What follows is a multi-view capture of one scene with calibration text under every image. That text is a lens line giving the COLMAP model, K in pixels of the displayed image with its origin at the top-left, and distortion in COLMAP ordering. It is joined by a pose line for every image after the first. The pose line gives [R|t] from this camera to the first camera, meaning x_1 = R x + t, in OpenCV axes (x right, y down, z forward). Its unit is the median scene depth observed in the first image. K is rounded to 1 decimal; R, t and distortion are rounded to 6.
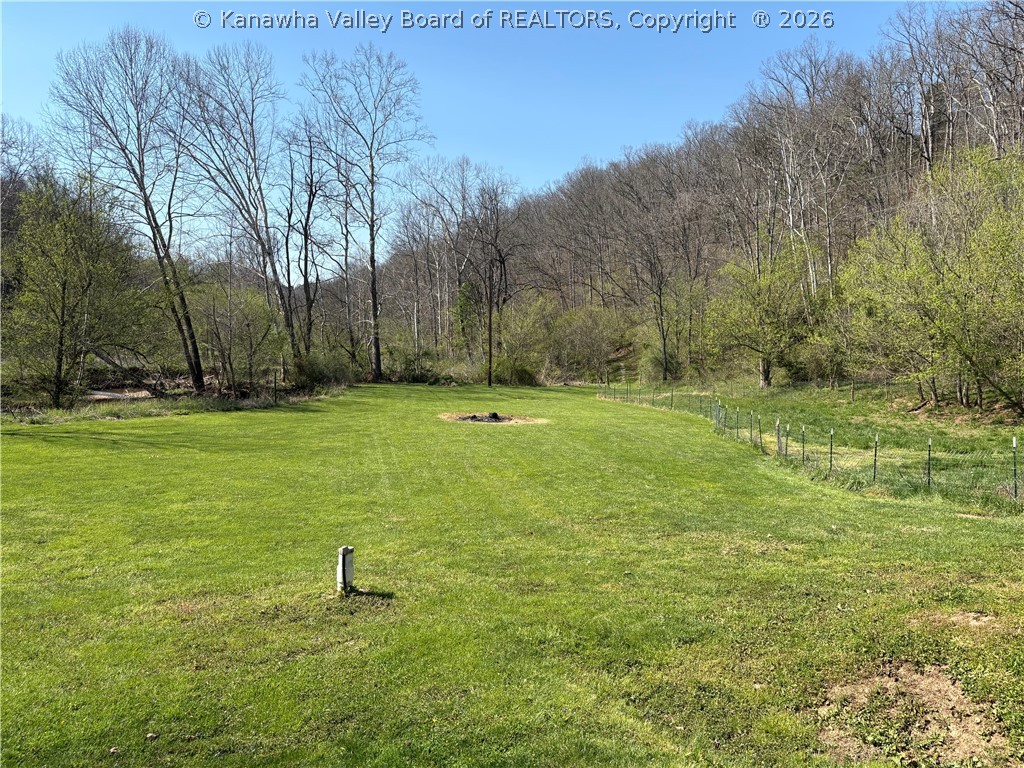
lens RADIAL K [[778.7, 0, 515.8], [0, 778.7, 387.1], [0, 0, 1]] dist [0.006012, 0.001751]
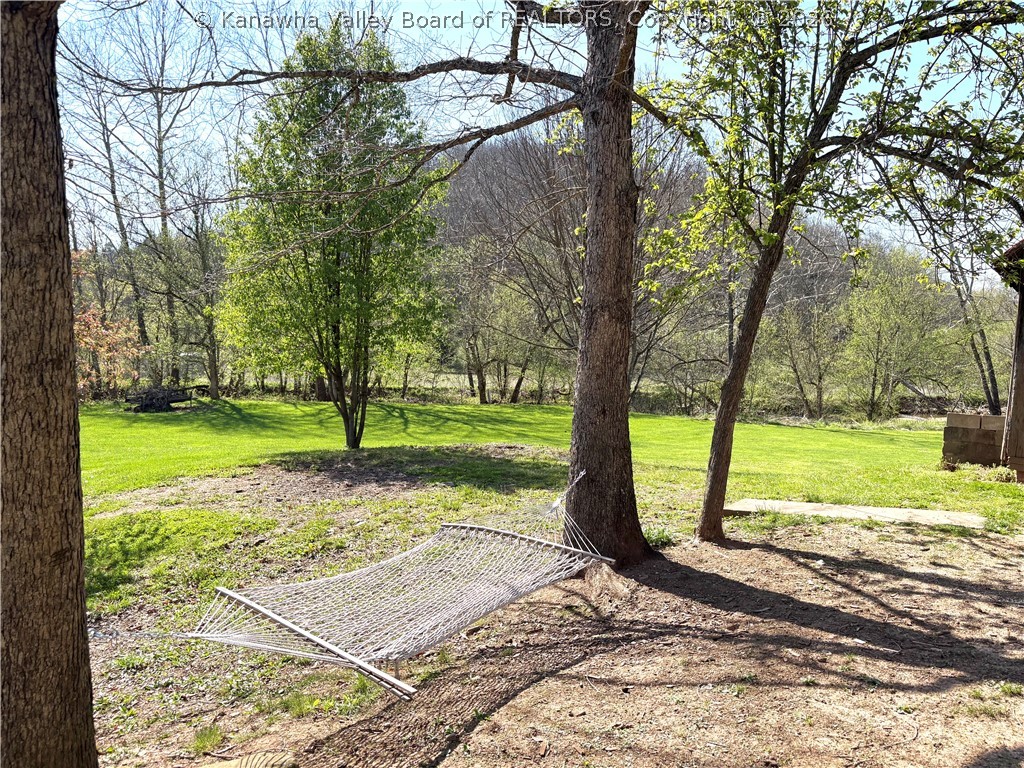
lens RADIAL K [[778.7, 0, 514.4], [0, 778.7, 386.9], [0, 0, 1]] dist [0.006012, 0.001751]
pose [[0.560791, 0.020987, -0.827691, 0.182389], [-0.052885, 0.998545, -0.010512, 0.012311], [0.826266, 0.049667, 0.561085, -0.271013]]
